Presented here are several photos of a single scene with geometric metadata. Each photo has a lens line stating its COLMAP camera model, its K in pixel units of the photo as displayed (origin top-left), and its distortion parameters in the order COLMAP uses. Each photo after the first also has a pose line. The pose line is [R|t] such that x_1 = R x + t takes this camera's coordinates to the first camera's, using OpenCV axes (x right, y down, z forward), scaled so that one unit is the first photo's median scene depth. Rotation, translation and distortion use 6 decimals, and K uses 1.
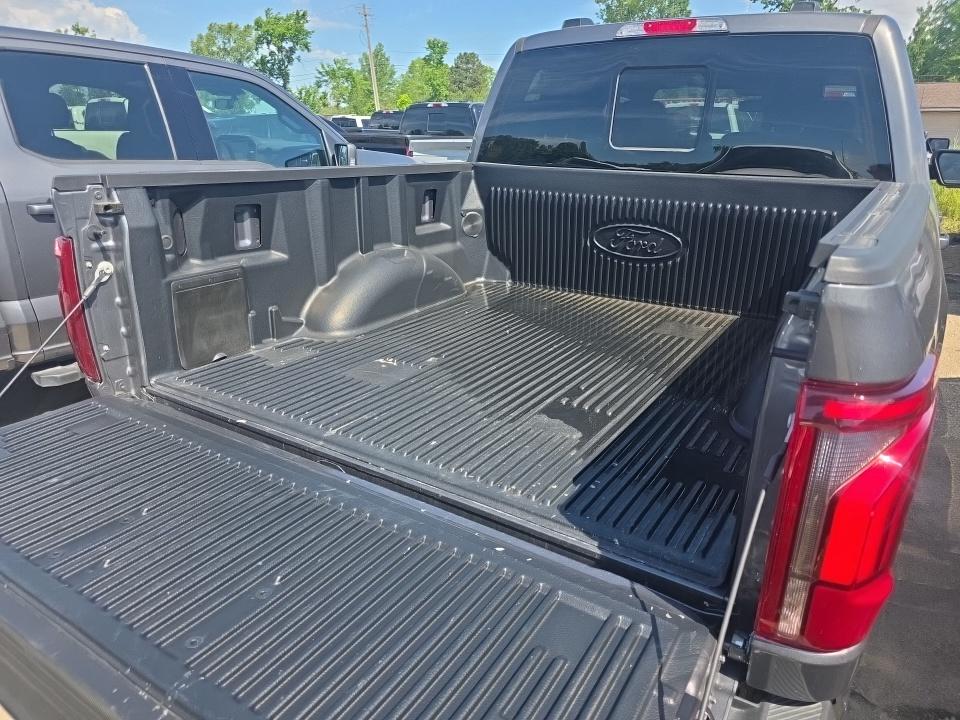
lens RADIAL K [[636.3, 0, 478.7], [0, 636.3, 370.2], [0, 0, 1]] dist [0.031826, -0.028351]
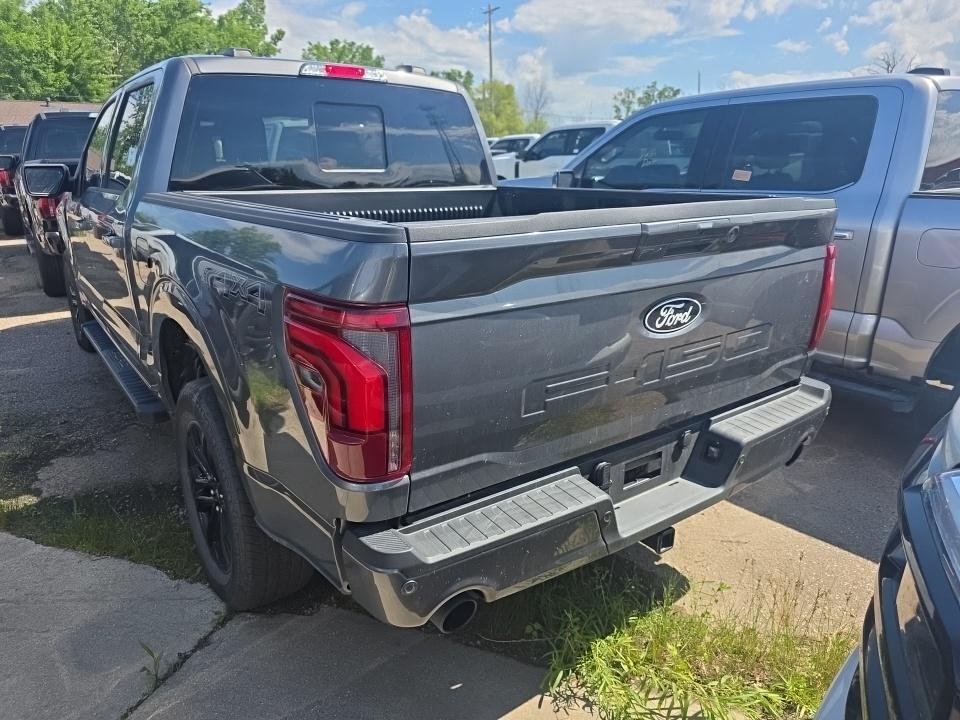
lens RADIAL K [[636.4, 0, 464.1], [0, 636.4, 373.5], [0, 0, 1]] dist [0.035288, -0.036753]
pose [[0.380855, -0.306436, 0.872380, -0.069965], [0.326901, 0.927177, 0.182969, -0.012450], [-0.864919, 0.215498, 0.453294, 0.030655]]
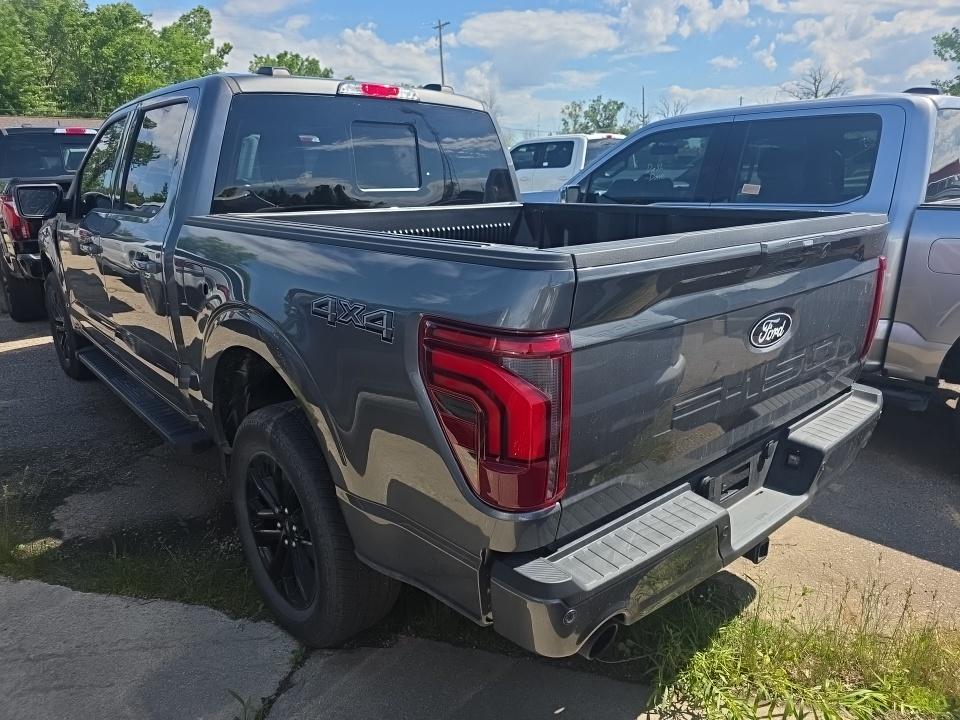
lens RADIAL K [[636.3, 0, 478.7], [0, 636.3, 370.2], [0, 0, 1]] dist [0.031826, -0.028351]
pose [[0.293037, -0.299268, 0.908057, -0.073792], [0.343285, 0.919353, 0.192210, -0.017914], [-0.892348, 0.255398, 0.372139, 0.042491]]
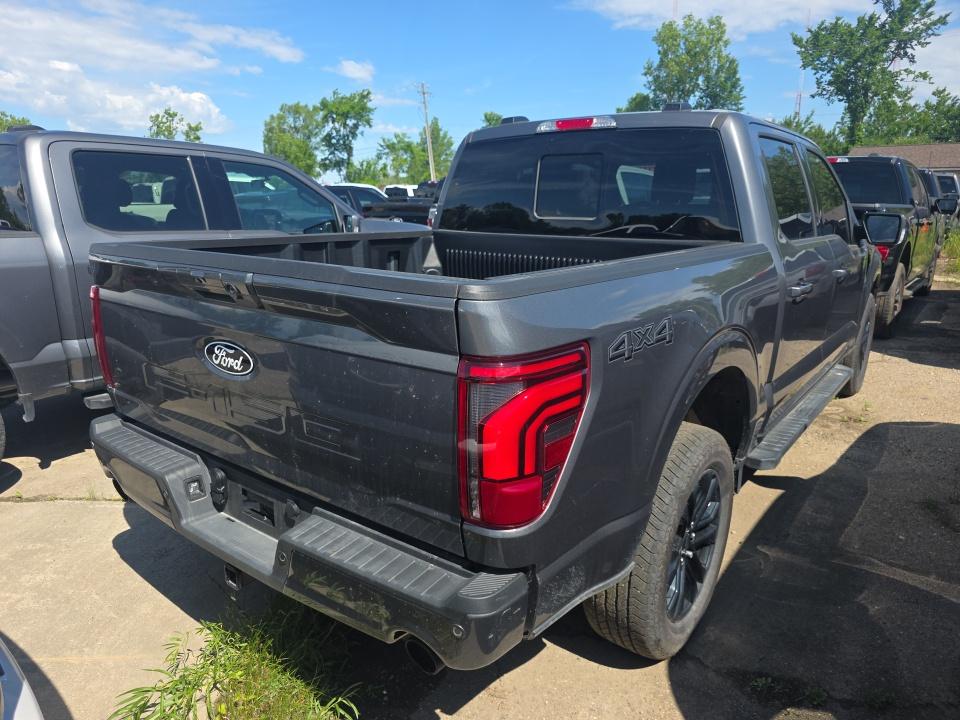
lens RADIAL K [[651.9, 0, 474.5], [0, 651.9, 373.2], [0, 0, 1]] dist [0.021816, -0.027790]
pose [[0.995276, 0.010475, -0.096519, 0.019091], [-0.019532, 0.995439, -0.093384, 0.006309], [0.095101, 0.094828, 0.990941, -0.020311]]
